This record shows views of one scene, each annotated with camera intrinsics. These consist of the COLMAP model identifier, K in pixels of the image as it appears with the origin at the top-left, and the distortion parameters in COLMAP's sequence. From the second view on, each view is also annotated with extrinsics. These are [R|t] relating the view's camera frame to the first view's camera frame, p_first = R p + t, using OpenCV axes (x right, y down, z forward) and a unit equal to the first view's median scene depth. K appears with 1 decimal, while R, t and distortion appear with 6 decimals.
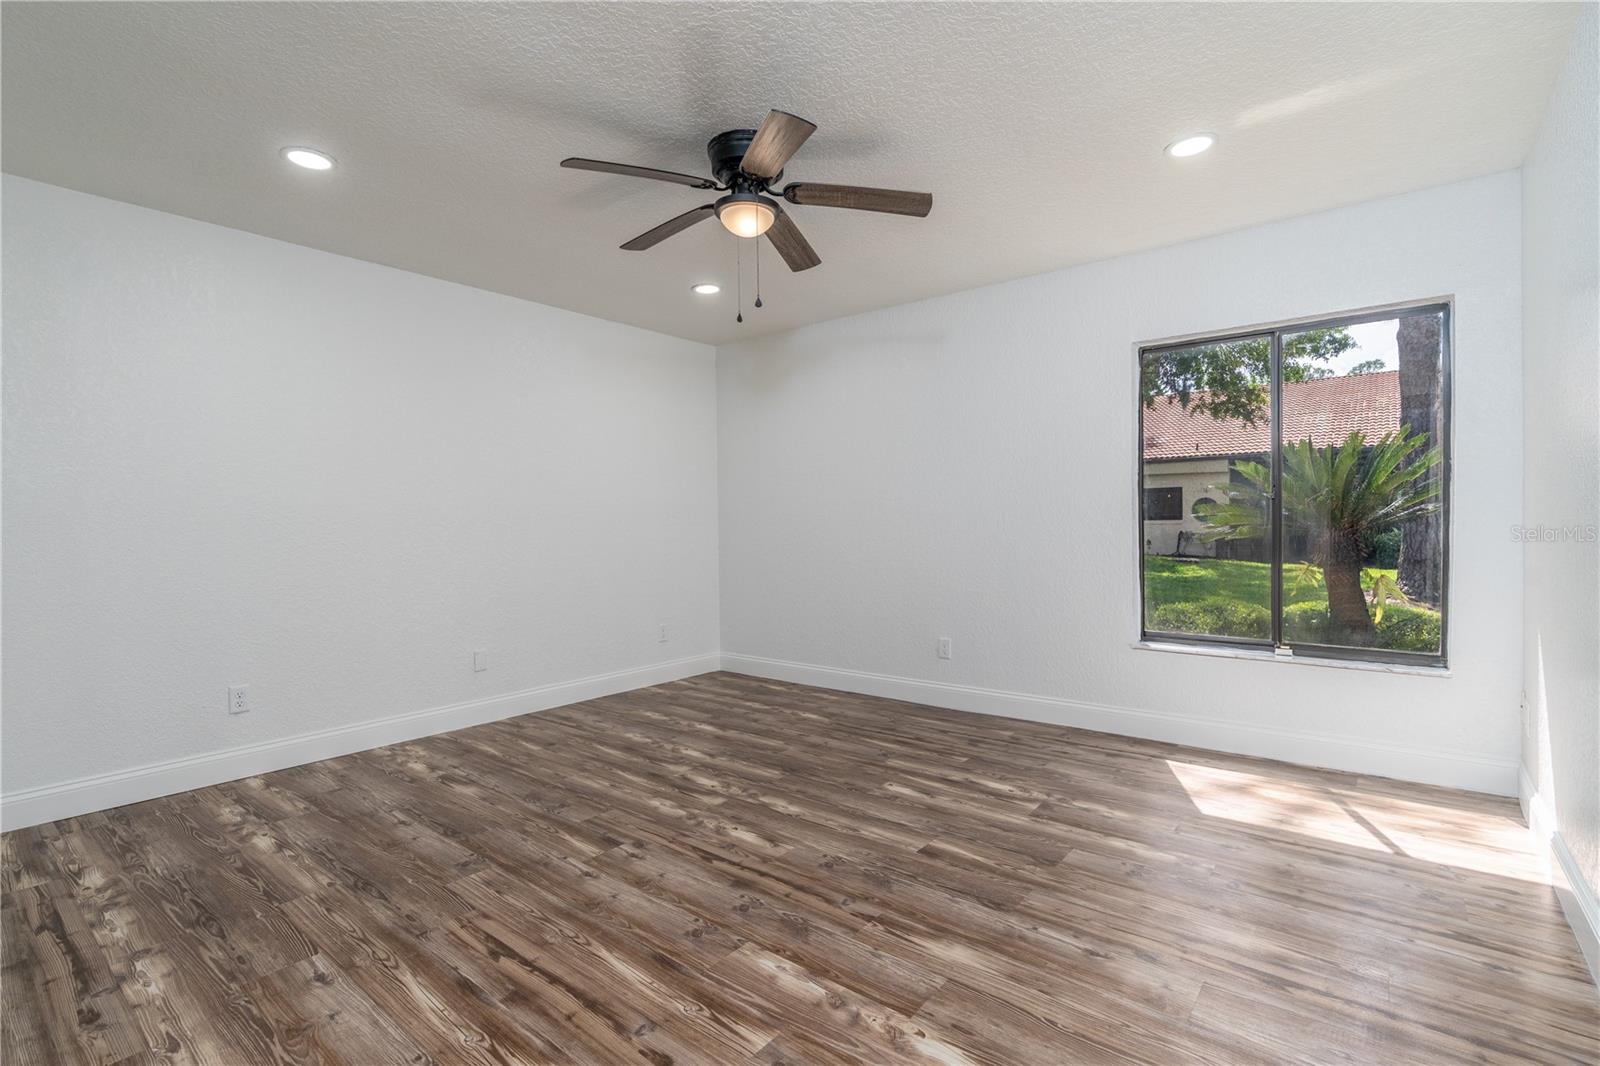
lens RADIAL K [[727.4, 0, 793.6], [0, 727.4, 529.6], [0, 0, 1]] dist [-0.004068, 0.001984]
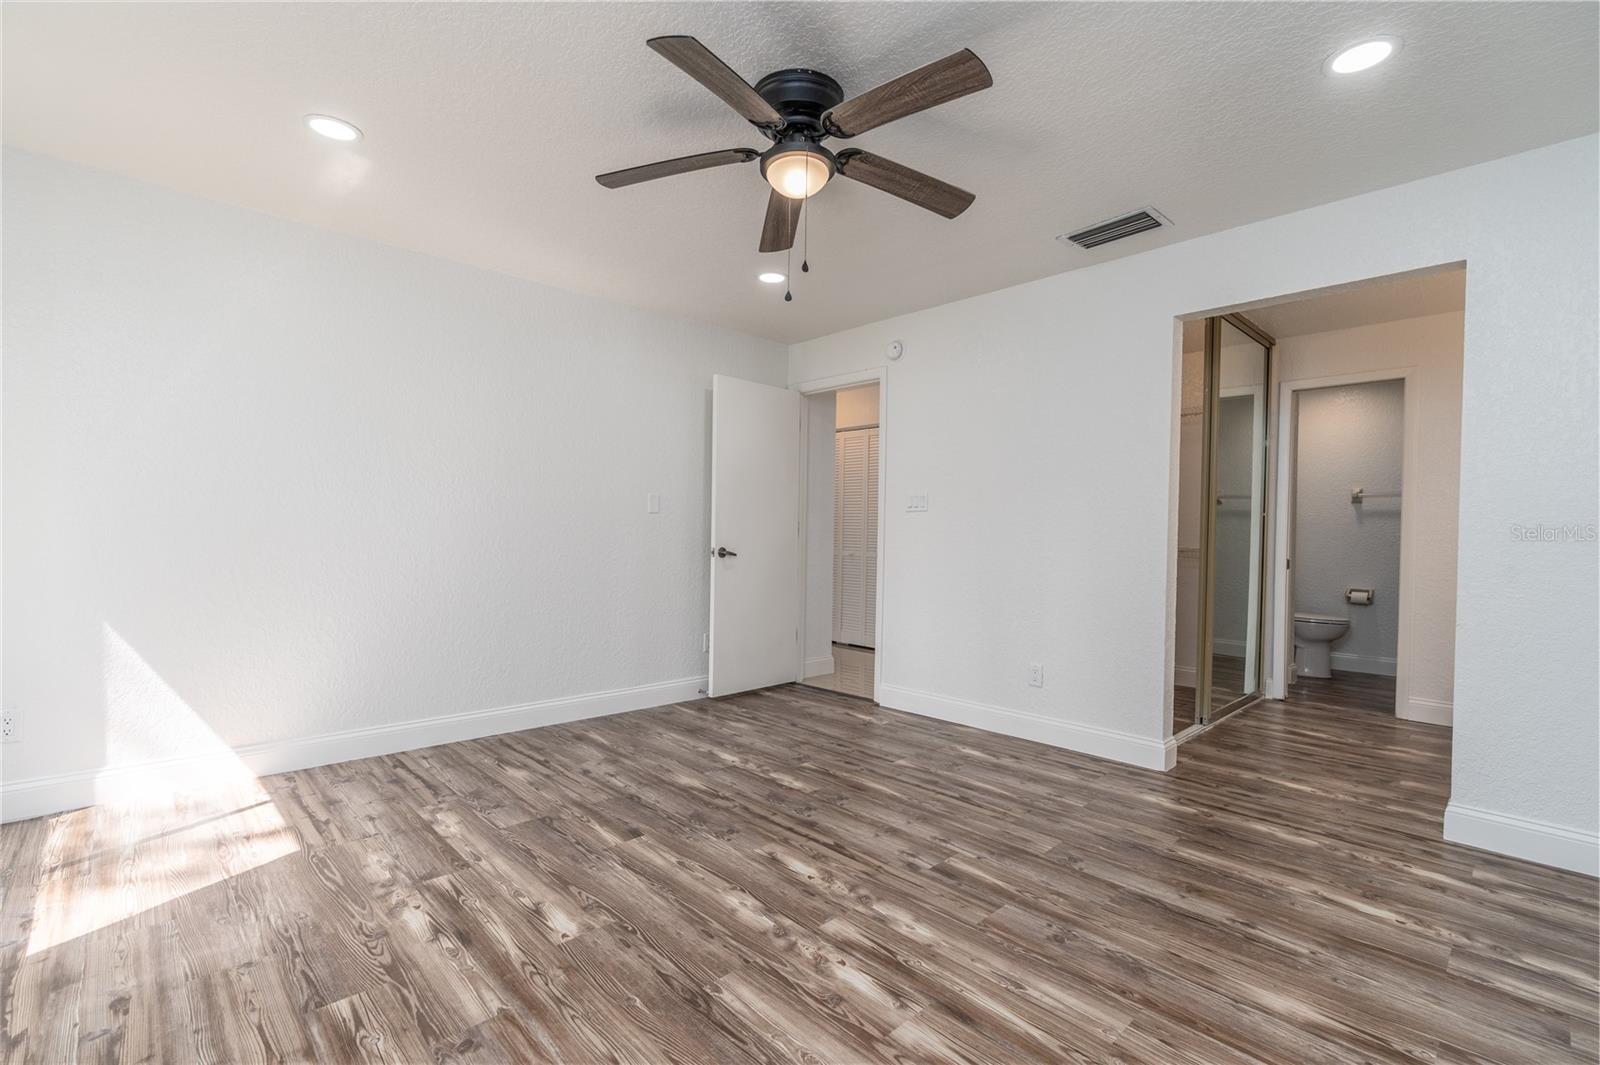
lens RADIAL K [[727.4, 0, 794.0], [0, 727.4, 543.2], [0, 0, 1]] dist [-0.004068, 0.001984]
pose [[-0.991482, -0.004684, 0.130163, -0.182589], [-0.001587, 0.999713, 0.023886, -0.012340], [-0.130237, 0.023476, -0.991205, 1.973041]]
